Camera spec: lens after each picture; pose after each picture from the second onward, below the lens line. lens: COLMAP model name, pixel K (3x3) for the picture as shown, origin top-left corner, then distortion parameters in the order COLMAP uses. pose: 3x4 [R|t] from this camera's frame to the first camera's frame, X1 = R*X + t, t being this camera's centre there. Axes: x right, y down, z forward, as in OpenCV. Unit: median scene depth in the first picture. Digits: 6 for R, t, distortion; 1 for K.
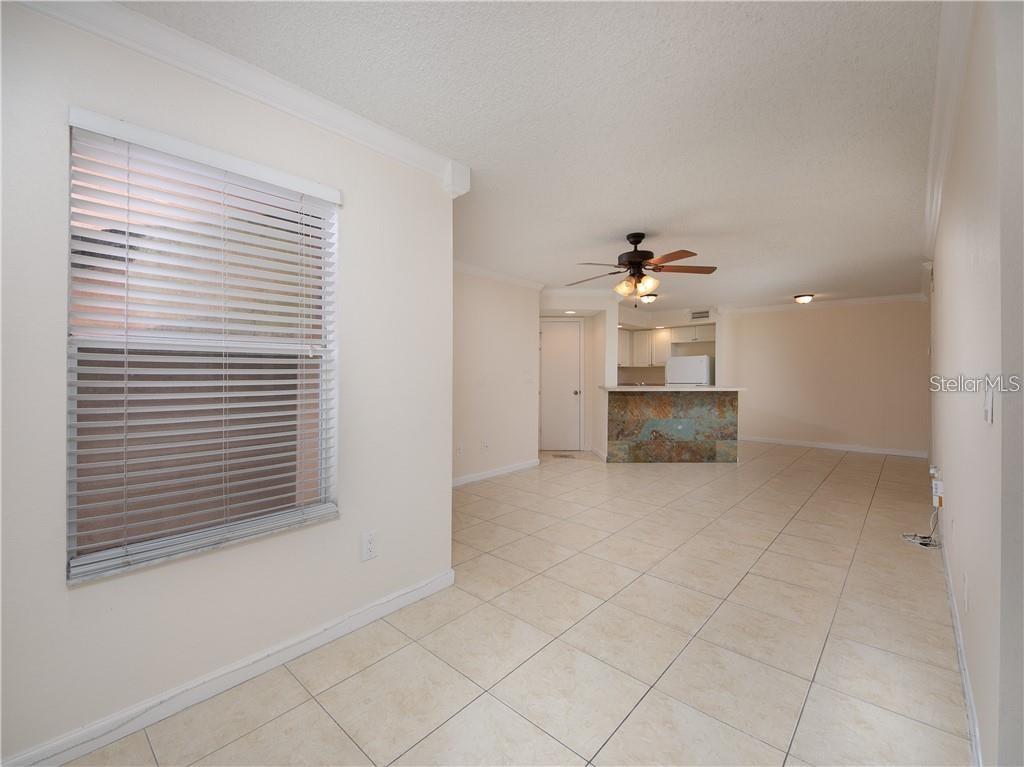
lens RADIAL K [[450.1, 0, 514.3], [0, 450.1, 381.4], [0, 0, 1]] dist [0.018040, -0.000220]
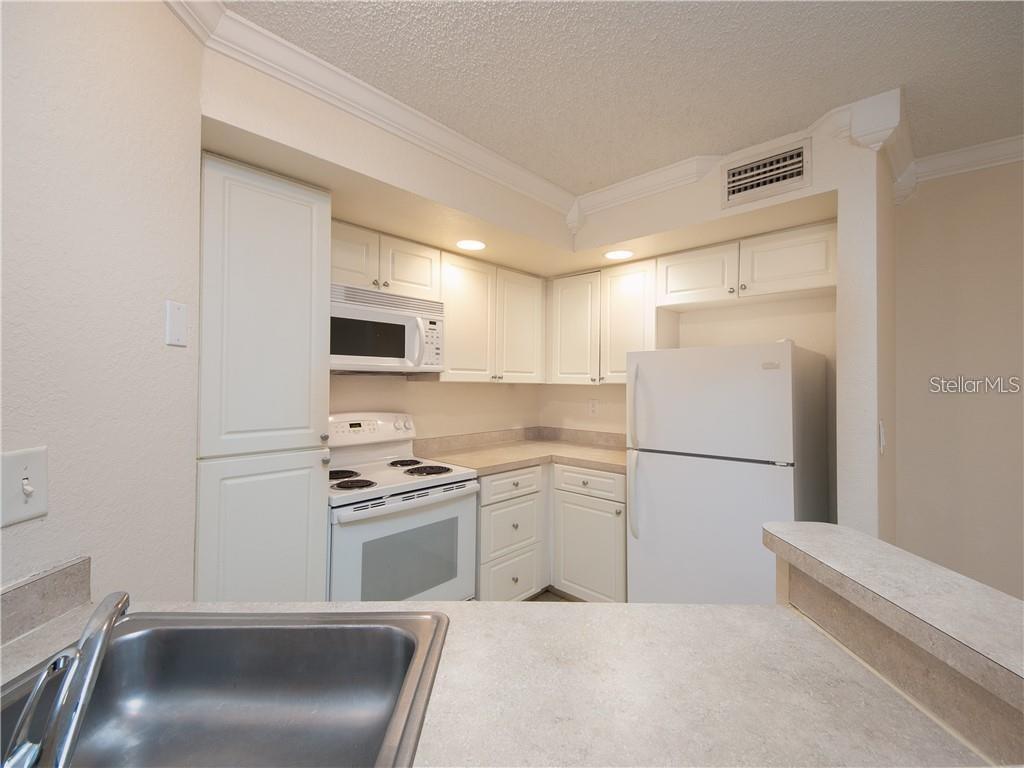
lens RADIAL K [[450.1, 0, 514.3], [0, 450.1, 381.9], [0, 0, 1]] dist [0.018040, -0.000220]
pose [[0.999714, -0.003934, -0.023582, 0.362985], [0.003291, 0.999623, -0.027251, -0.036373], [0.023681, 0.027166, 0.999350, 0.970613]]
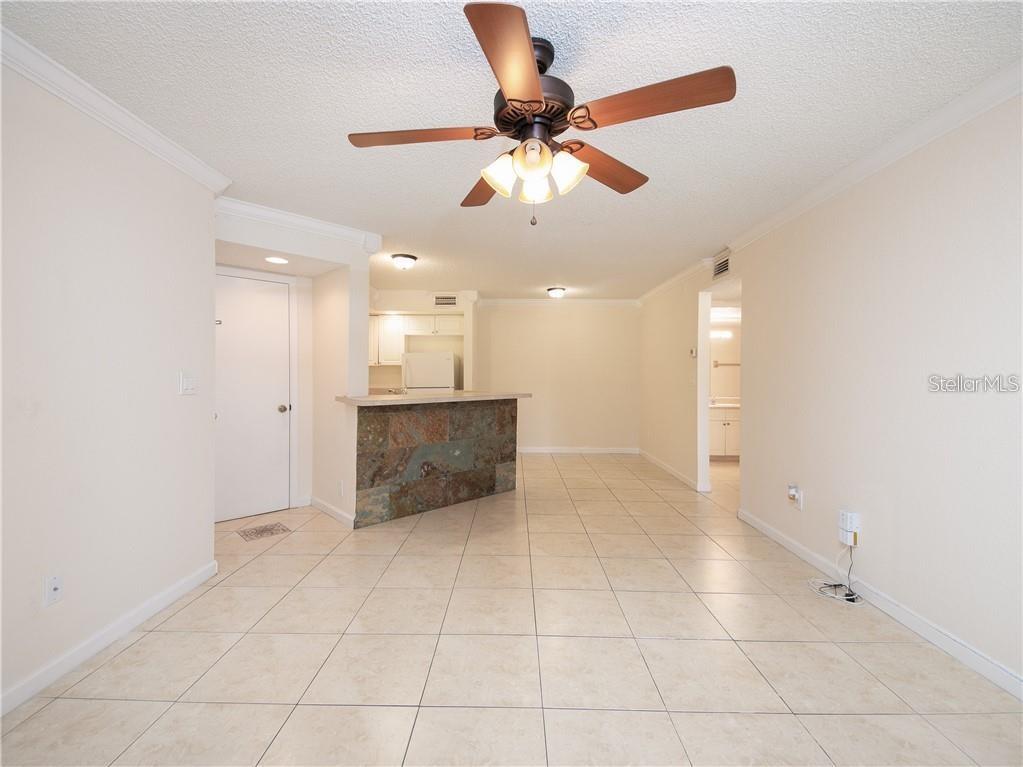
lens RADIAL K [[449.7, 0, 513.8], [0, 449.7, 381.4], [0, 0, 1]] dist [0.018040, -0.000220]
pose [[0.755733, -0.008104, 0.654829, -0.017799], [0.010819, 0.999941, -0.000110, -0.006711], [-0.654790, 0.007168, 0.755777, 0.424231]]
